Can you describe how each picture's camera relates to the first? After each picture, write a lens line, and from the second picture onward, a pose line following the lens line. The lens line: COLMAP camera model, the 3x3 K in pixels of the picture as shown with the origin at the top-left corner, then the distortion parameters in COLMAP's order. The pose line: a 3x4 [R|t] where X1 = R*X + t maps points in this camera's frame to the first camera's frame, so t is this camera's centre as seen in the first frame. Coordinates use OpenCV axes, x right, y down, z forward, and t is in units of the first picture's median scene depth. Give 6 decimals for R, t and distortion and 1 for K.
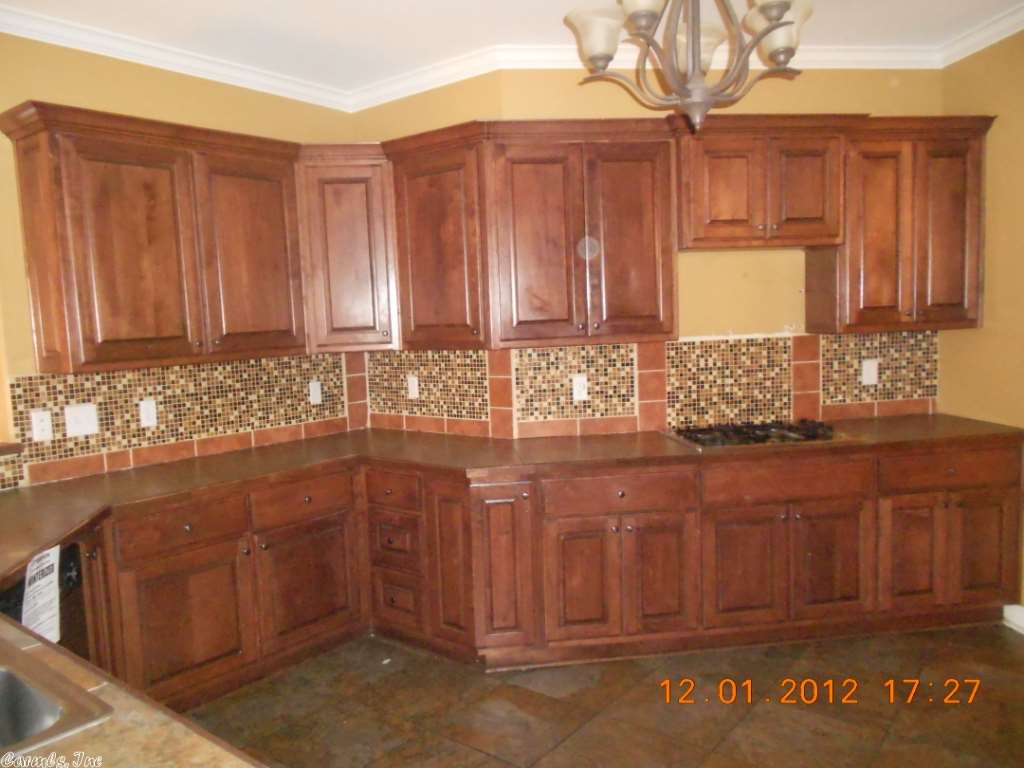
lens RADIAL K [[769.7, 0, 513.6], [0, 769.7, 380.3], [0, 0, 1]] dist [-0.009075, 0.000770]
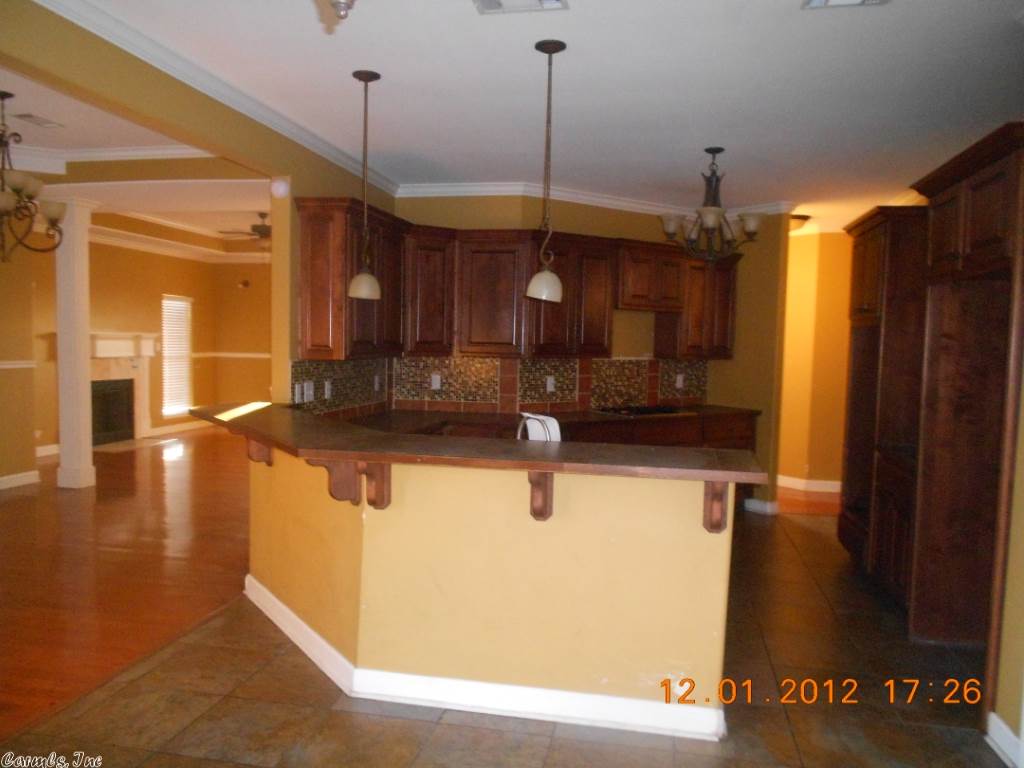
lens RADIAL K [[769.7, 0, 509.0], [0, 769.7, 390.3], [0, 0, 1]] dist [-0.009075, 0.000770]
pose [[0.889911, 0.028650, 0.455234, -0.749291], [-0.018359, 0.999466, -0.027012, 0.069546], [-0.455765, 0.015681, 0.889962, -0.457474]]
